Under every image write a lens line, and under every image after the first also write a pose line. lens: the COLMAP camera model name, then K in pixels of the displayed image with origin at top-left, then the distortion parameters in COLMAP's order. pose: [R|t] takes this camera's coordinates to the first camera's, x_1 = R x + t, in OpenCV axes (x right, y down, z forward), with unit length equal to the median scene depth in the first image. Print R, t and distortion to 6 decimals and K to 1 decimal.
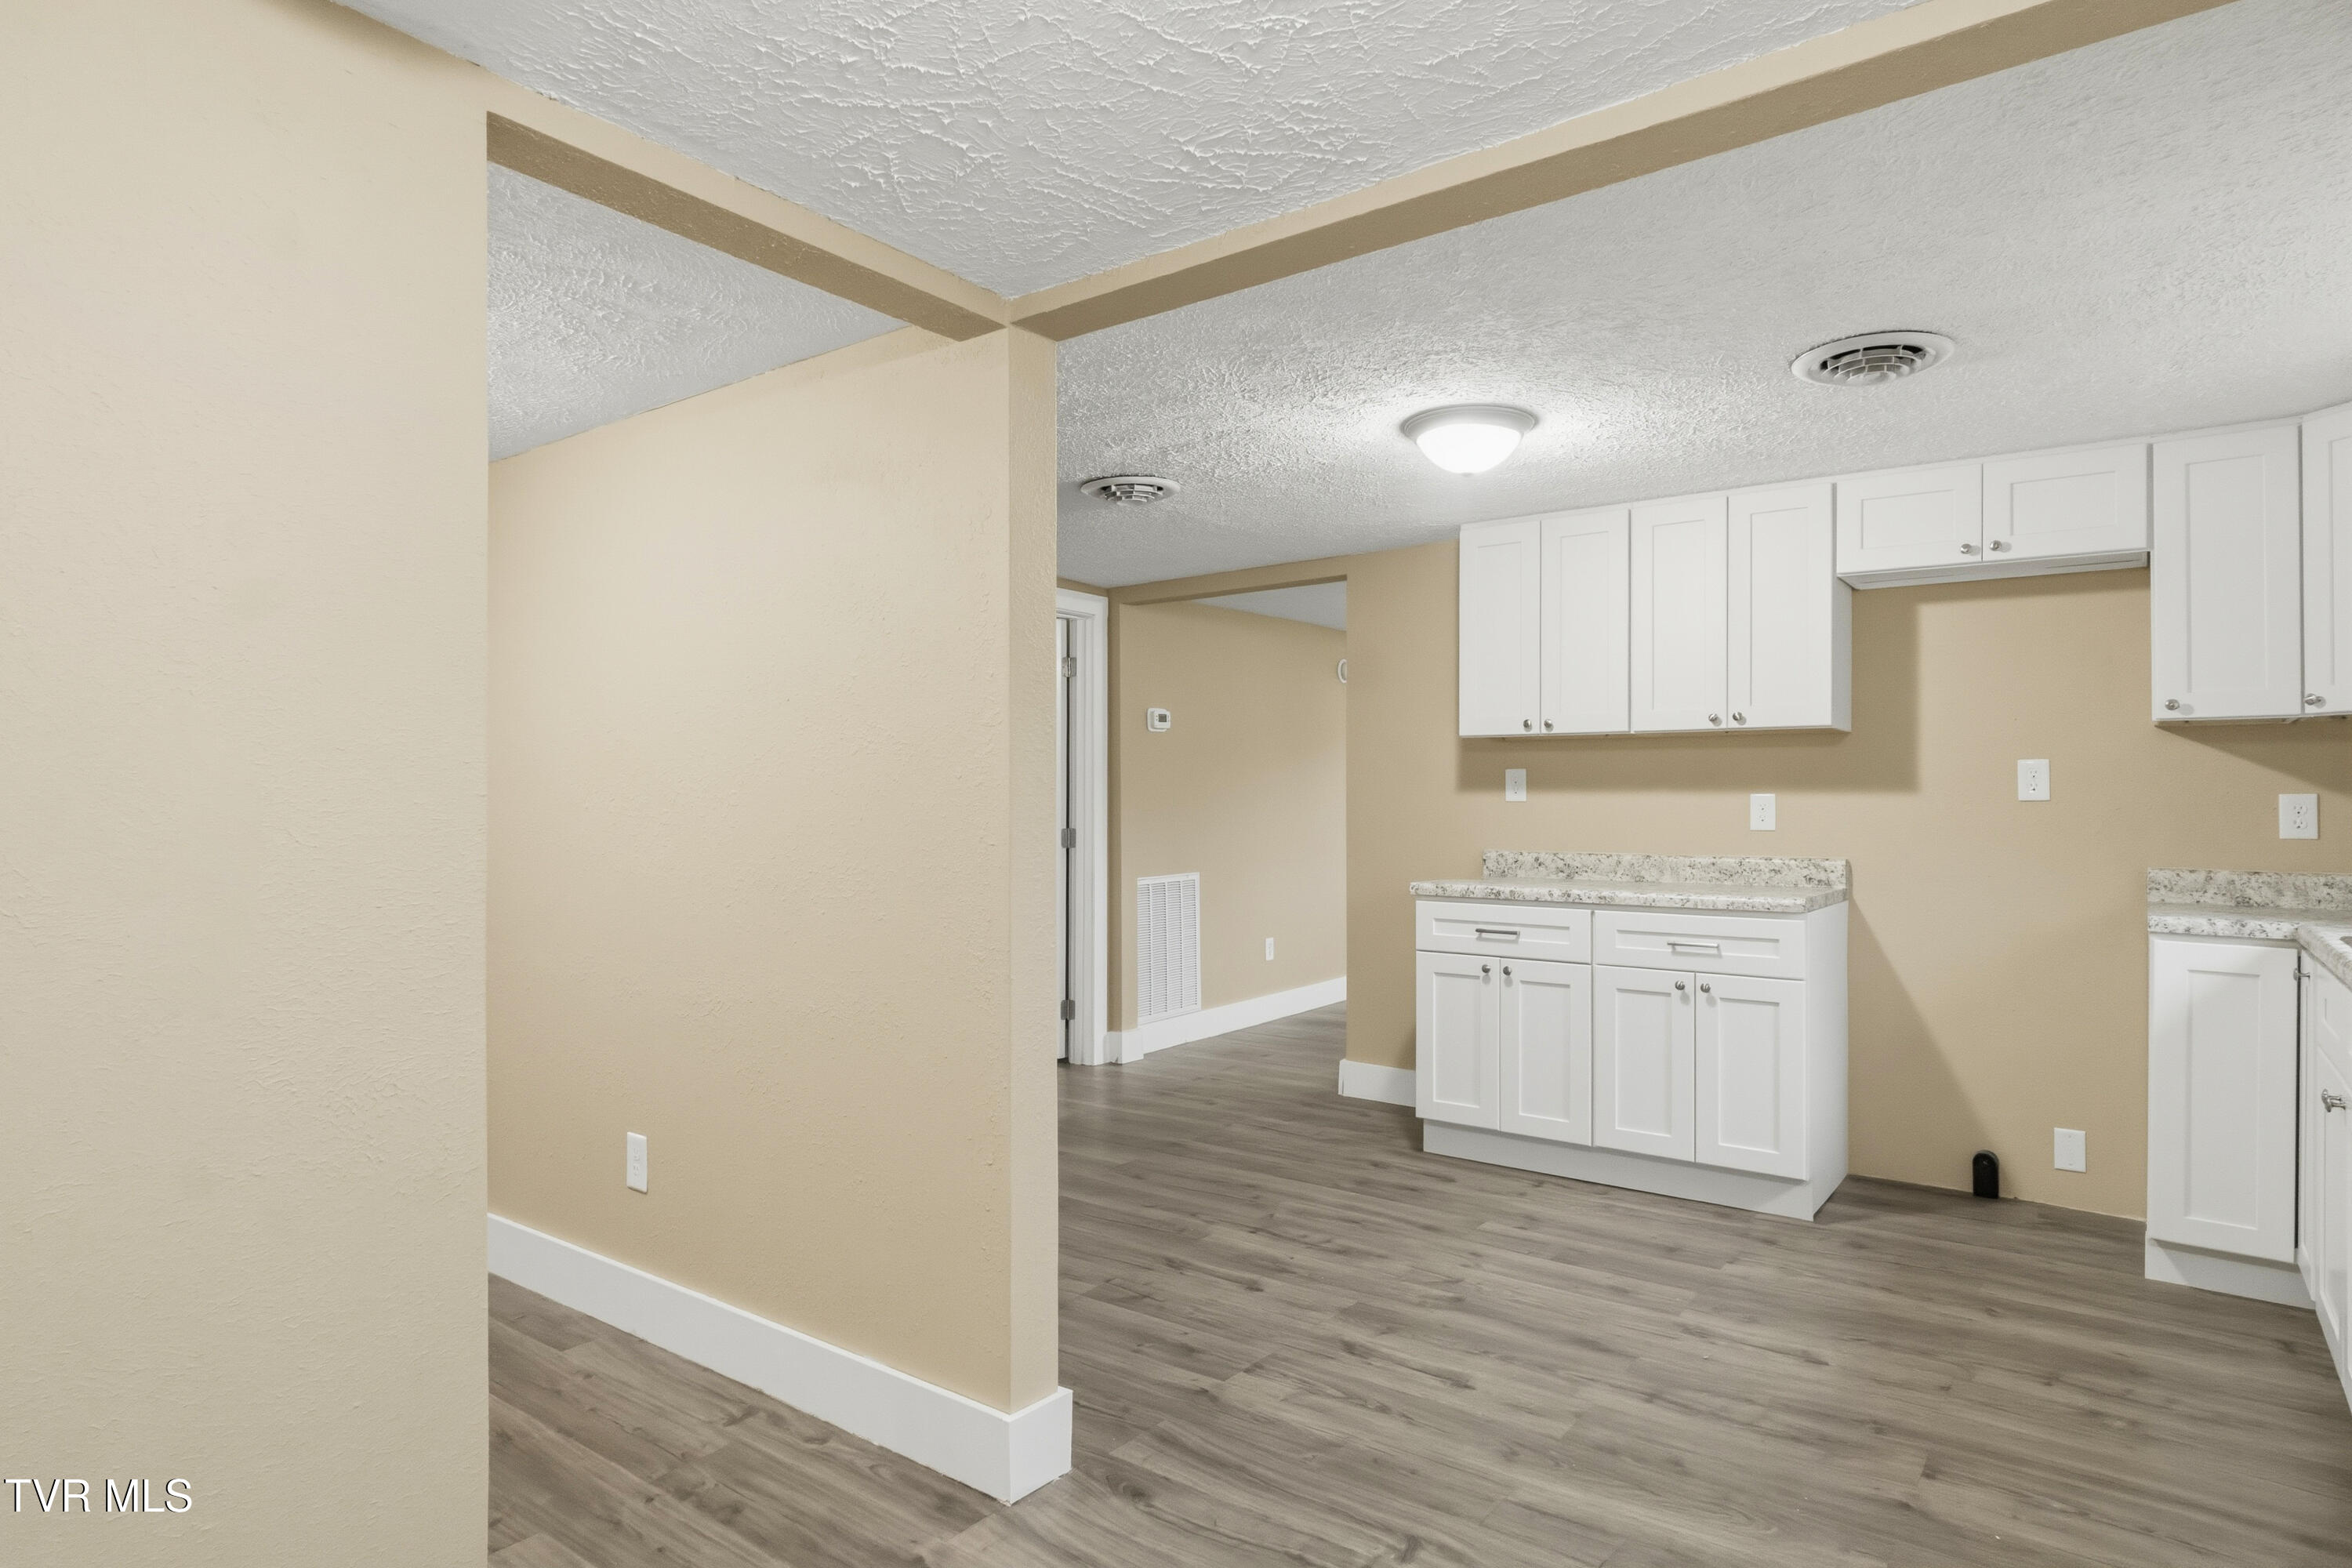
lens RADIAL K [[1310.5, 0, 1176.0], [0, 1310.5, 784.0], [0, 0, 1]] dist [0.002172, 0.000846]
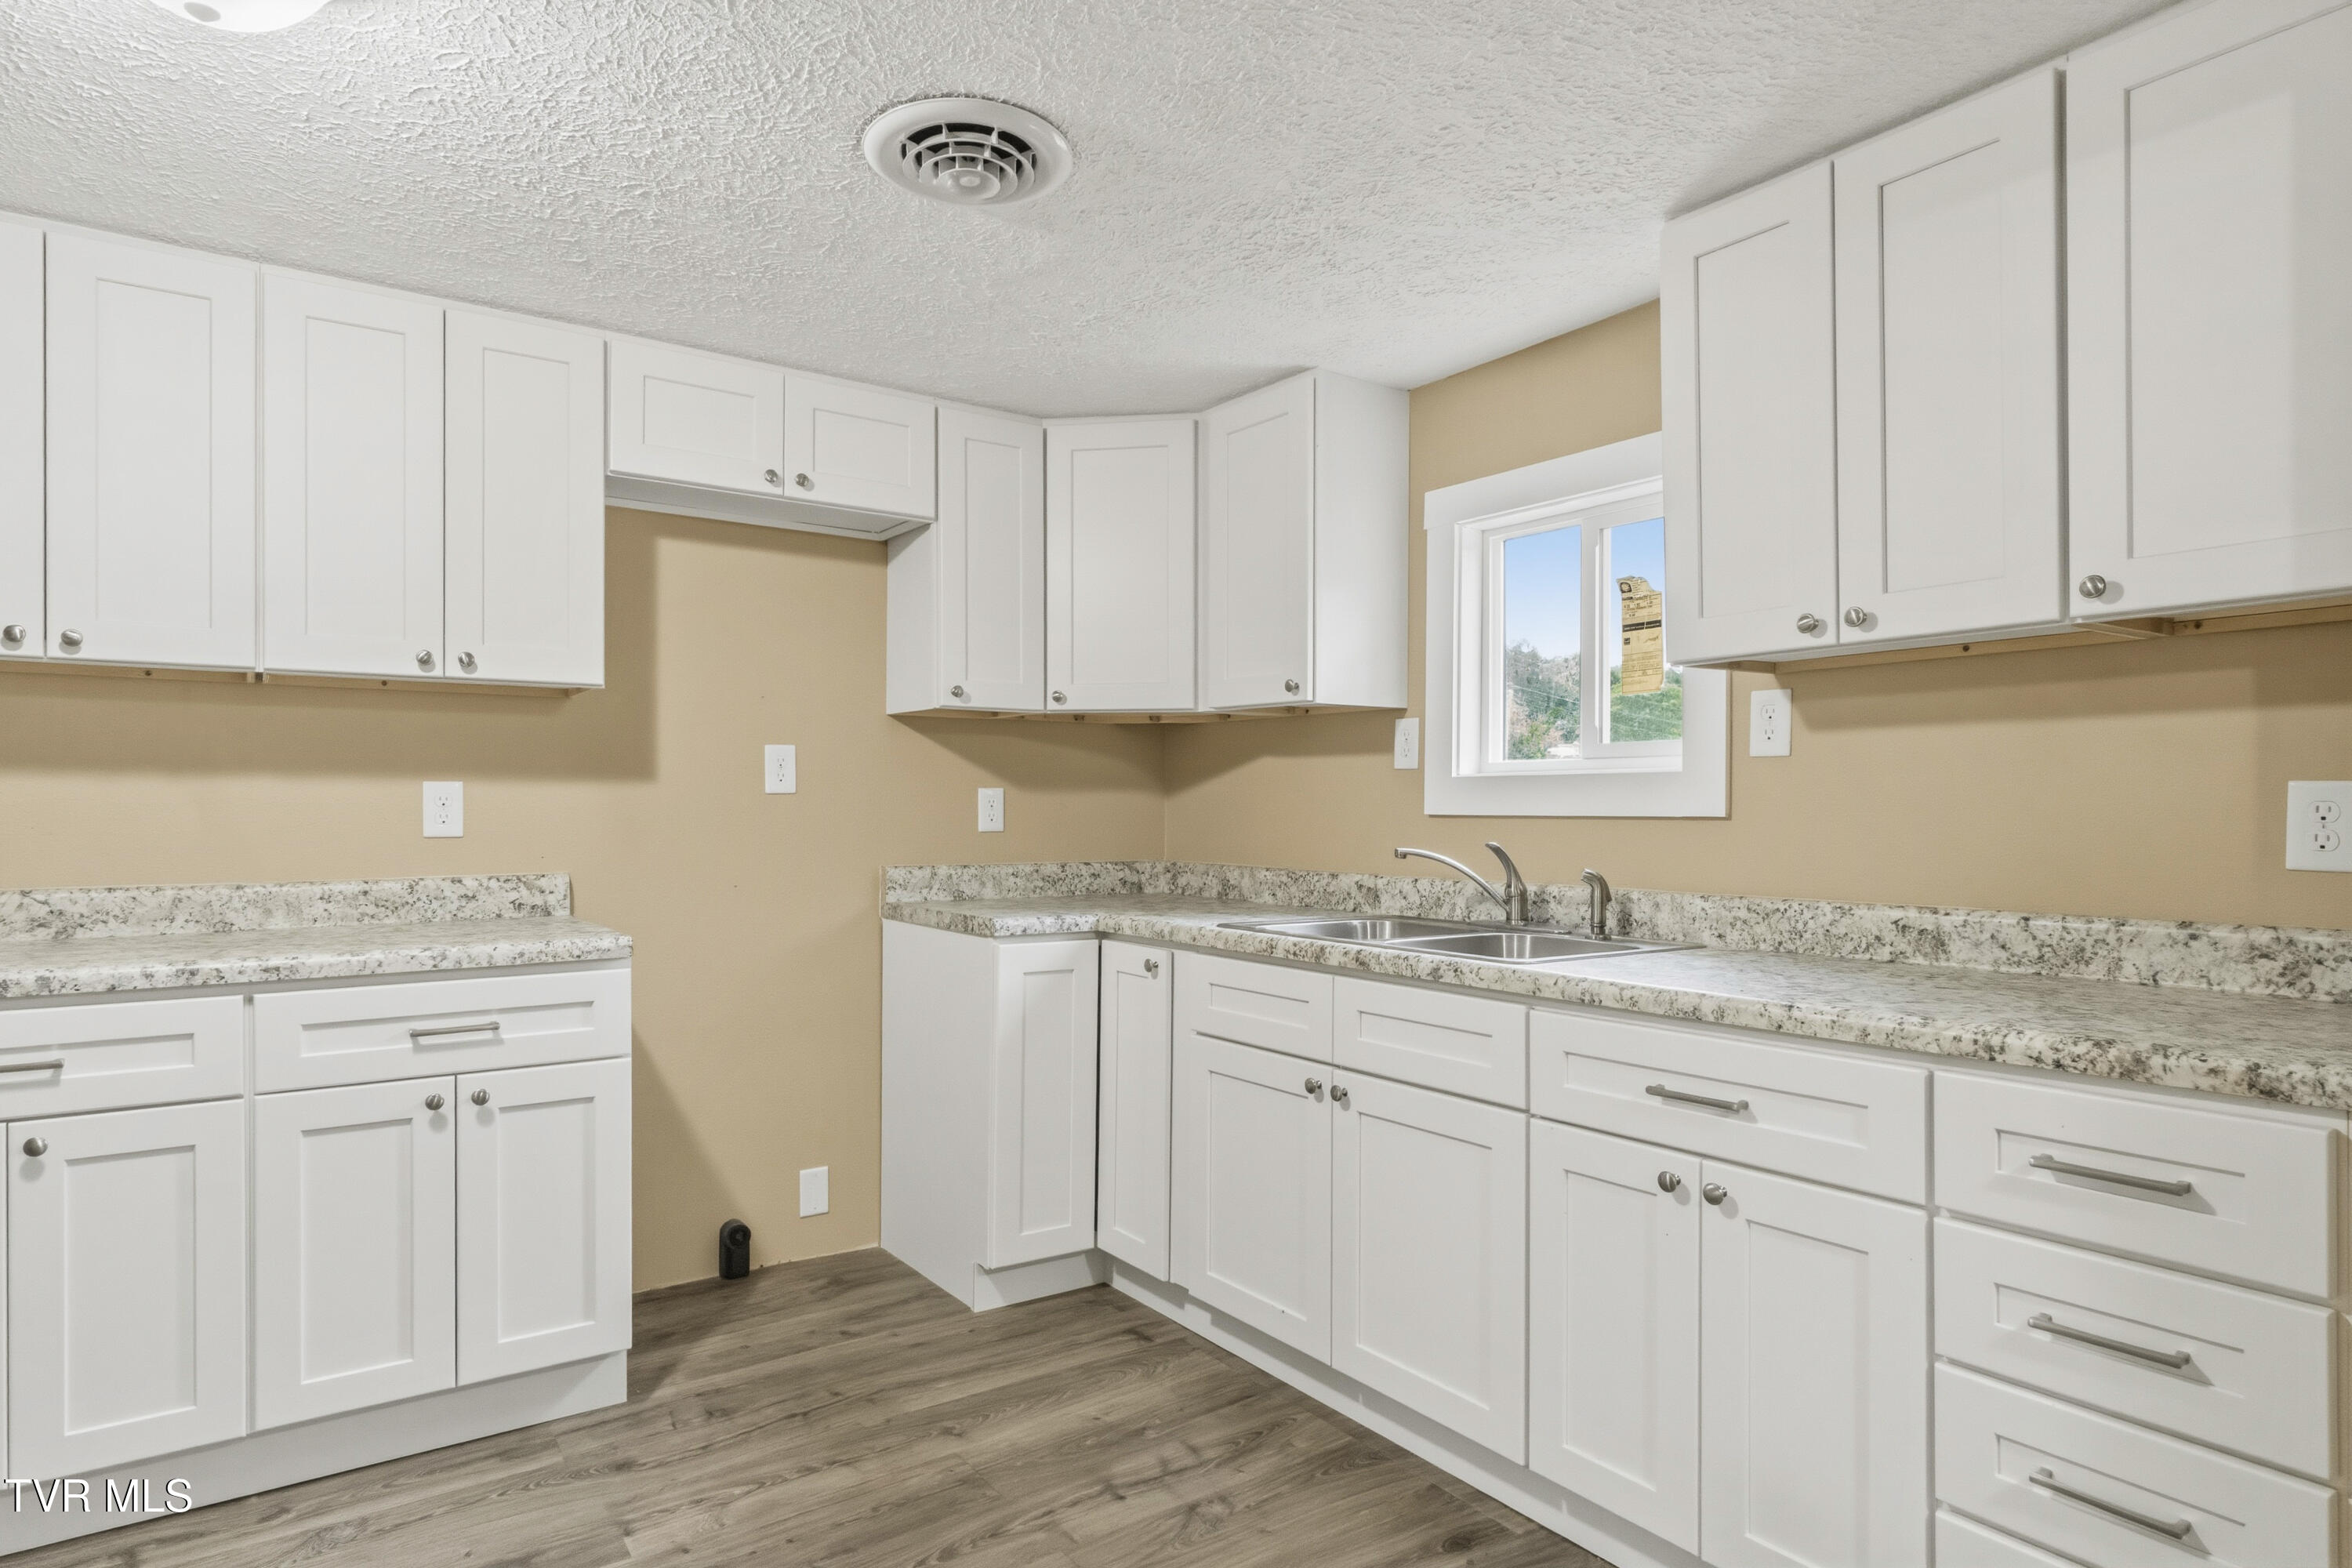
lens RADIAL K [[1309.5, 0, 1161.2], [0, 1309.5, 808.6], [0, 0, 1]] dist [-0.000394, 0.000022]
pose [[0.314991, -0.006575, 0.949072, -0.075480], [-0.014049, 0.999834, 0.011590, 0.009461], [-0.948991, -0.016984, 0.314846, 0.513592]]
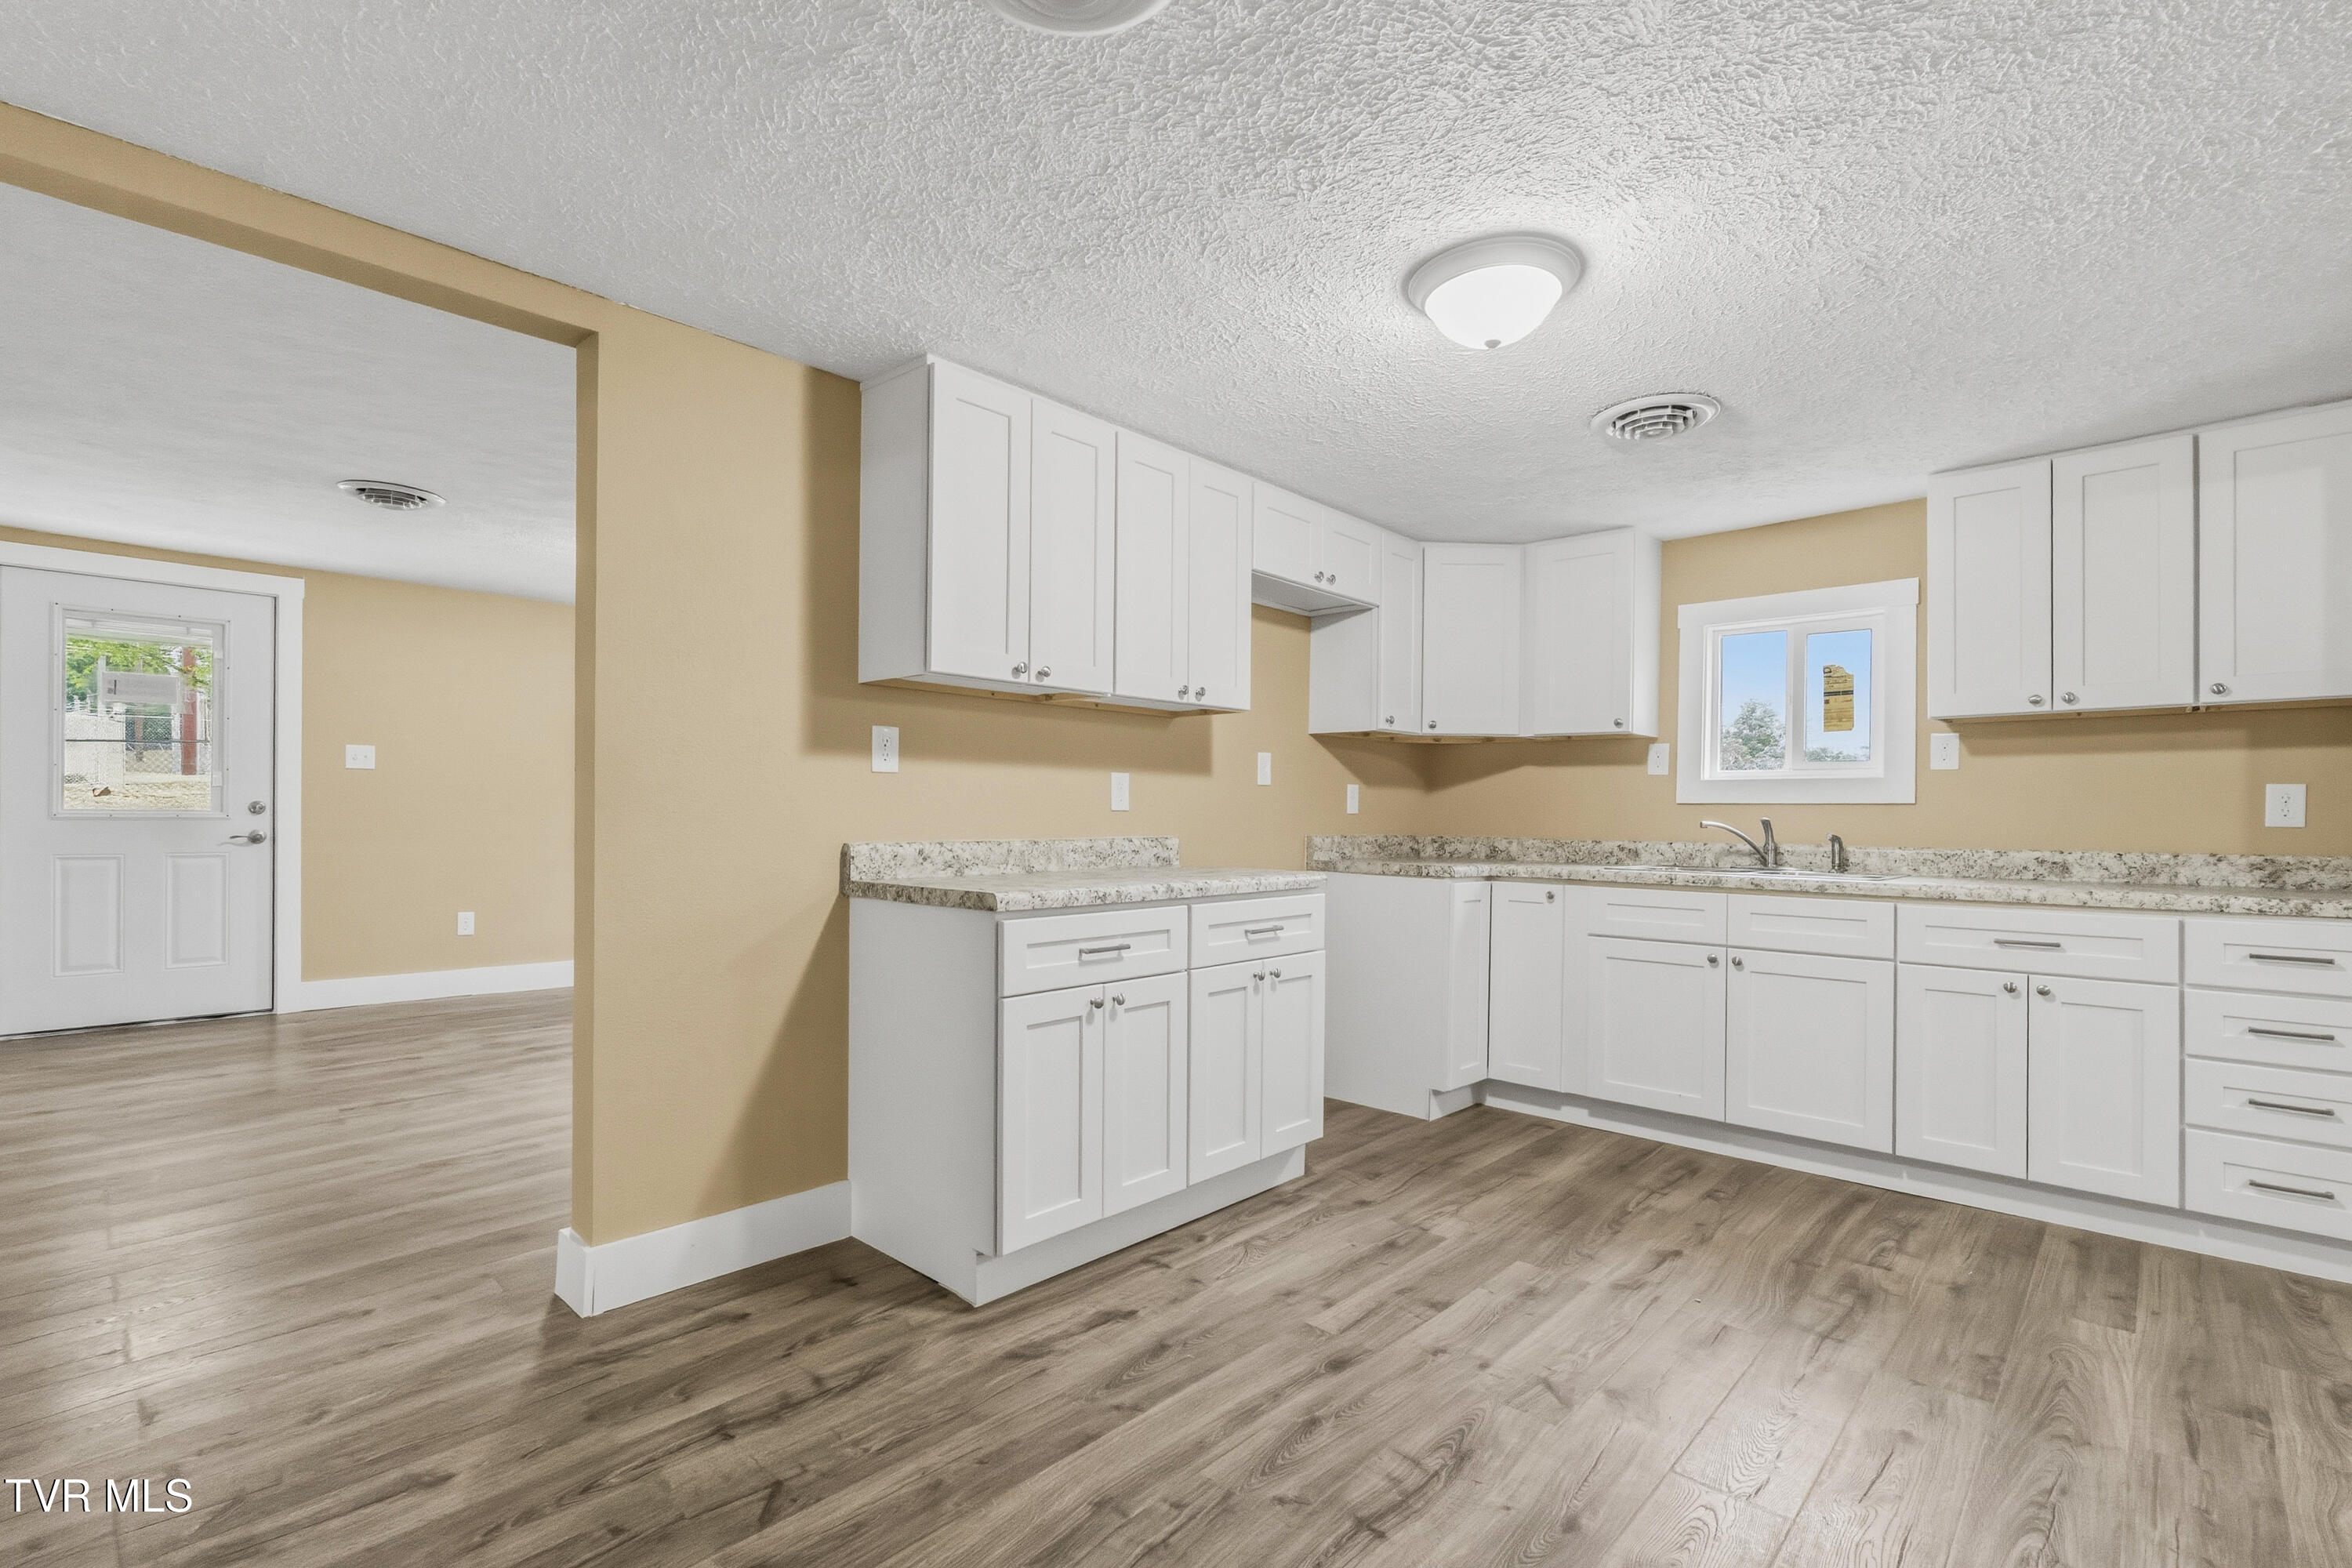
lens RADIAL K [[1065.5, 0, 1179.4], [0, 1065.5, 818.0], [0, 0, 1]] dist [-0.000542, 0.000236]
pose [[0.106425, -0.008618, 0.994283, -0.377956], [-0.024592, 0.999634, 0.011297, 0.035604], [-0.994017, -0.025653, 0.106174, 1.000666]]
